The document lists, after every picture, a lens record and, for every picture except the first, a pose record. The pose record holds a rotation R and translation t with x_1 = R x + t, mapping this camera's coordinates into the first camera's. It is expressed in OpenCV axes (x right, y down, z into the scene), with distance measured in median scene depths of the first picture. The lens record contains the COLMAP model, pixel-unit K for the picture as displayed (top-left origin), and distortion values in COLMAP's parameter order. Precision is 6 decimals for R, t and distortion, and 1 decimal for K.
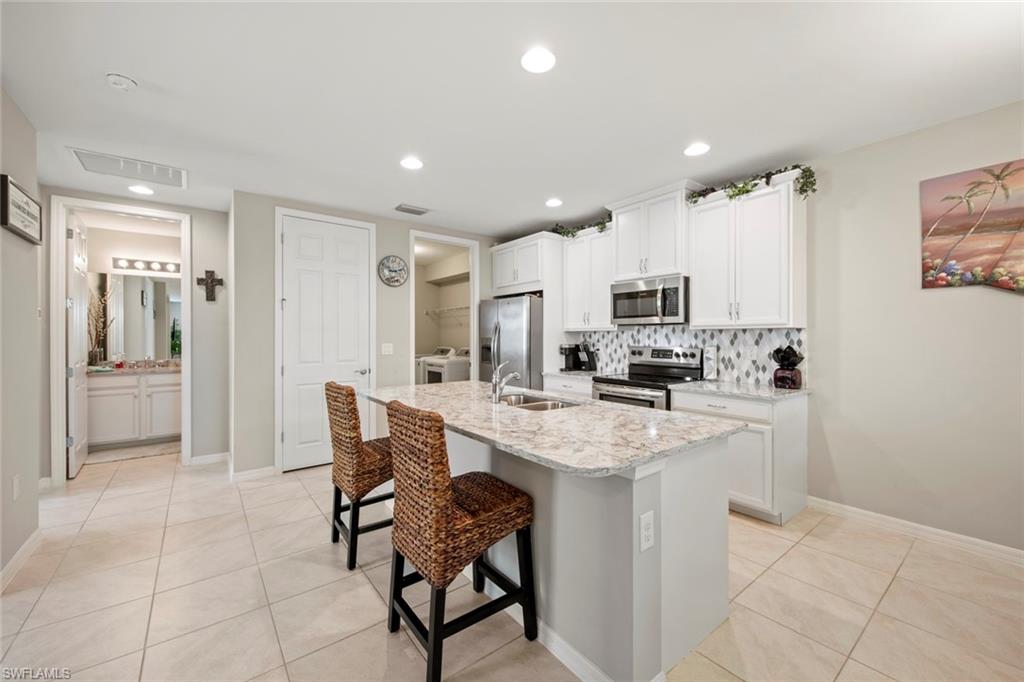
lens RADIAL K [[403.7, 0, 509.2], [0, 403.7, 336.9], [0, 0, 1]] dist [0.007280, -0.004148]
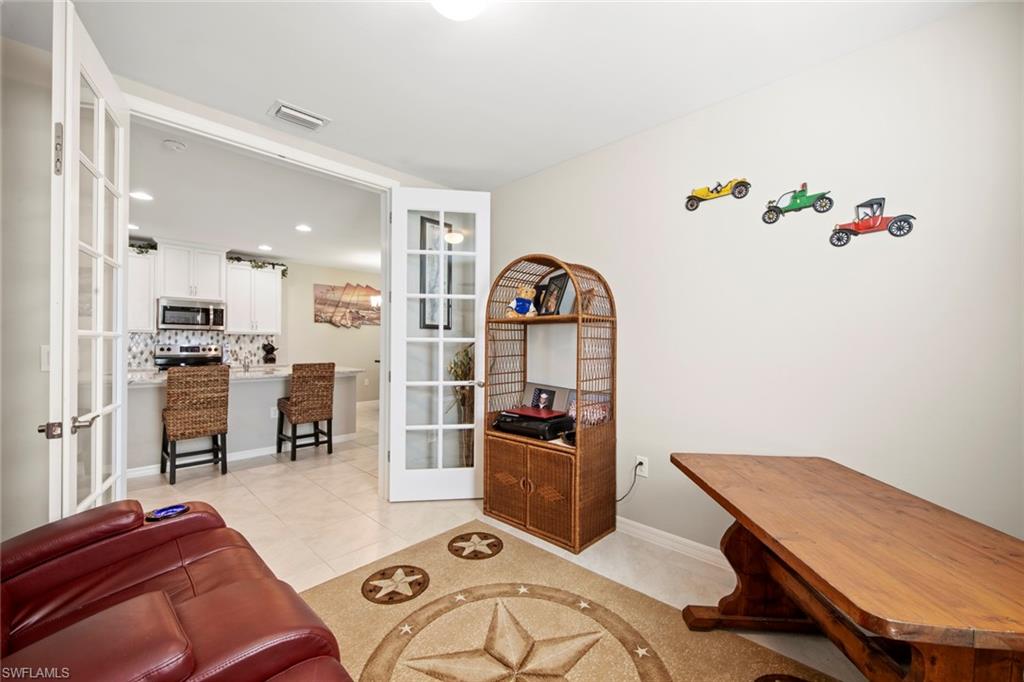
lens RADIAL K [[403.7, 0, 512.6], [0, 403.7, 343.0], [0, 0, 1]] dist [0.007280, -0.004148]
pose [[-0.155186, 0.002432, 0.987882, -1.446342], [-0.003945, 0.999987, -0.003081, 0.020479], [-0.987877, -0.004375, -0.155174, 0.057599]]
